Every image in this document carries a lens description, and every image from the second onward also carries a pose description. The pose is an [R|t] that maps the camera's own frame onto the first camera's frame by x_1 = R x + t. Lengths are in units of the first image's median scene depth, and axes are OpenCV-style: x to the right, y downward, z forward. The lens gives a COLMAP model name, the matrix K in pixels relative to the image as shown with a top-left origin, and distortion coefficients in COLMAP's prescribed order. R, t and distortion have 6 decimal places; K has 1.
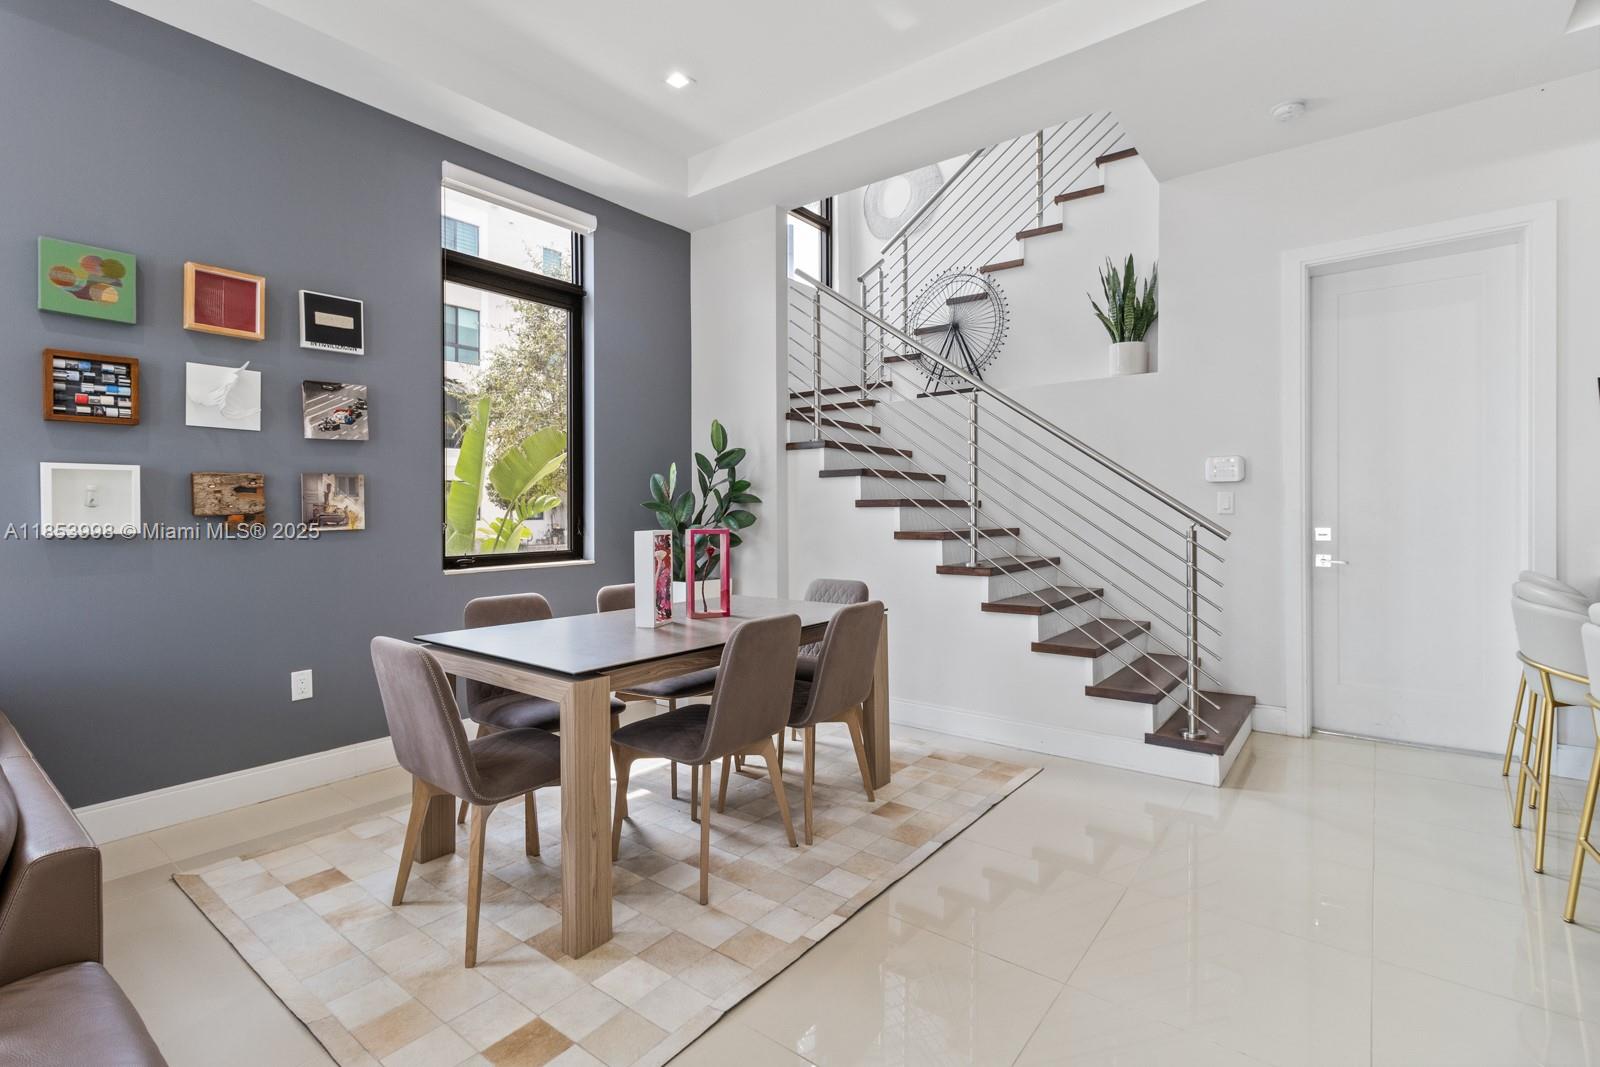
lens RADIAL K [[734.5, 0, 798.8], [0, 734.5, 527.9], [0, 0, 1]] dist [0.003525, 0.000460]
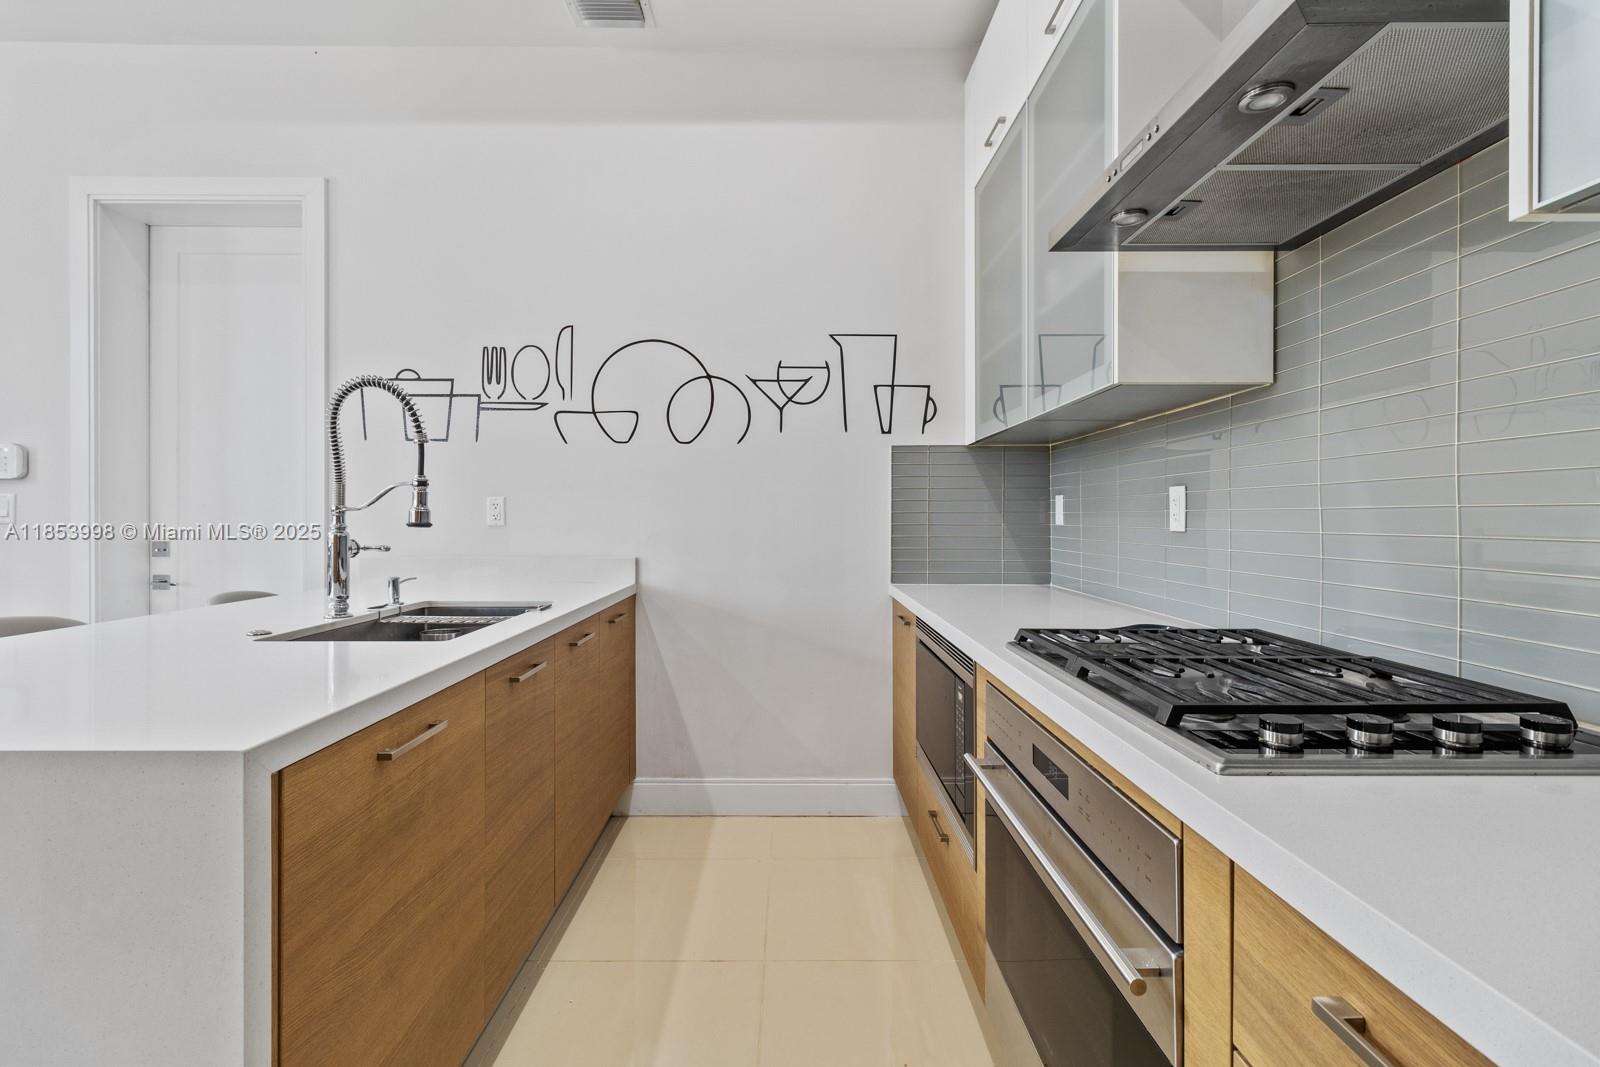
lens RADIAL K [[734.5, 0, 800.2], [0, 734.5, 533.1], [0, 0, 1]] dist [0.003525, 0.000460]
pose [[0.777714, 0.005584, 0.628594, 0.747707], [-0.004534, 0.999984, -0.003274, -0.010200], [-0.628602, -0.000304, 0.777727, -0.053173]]
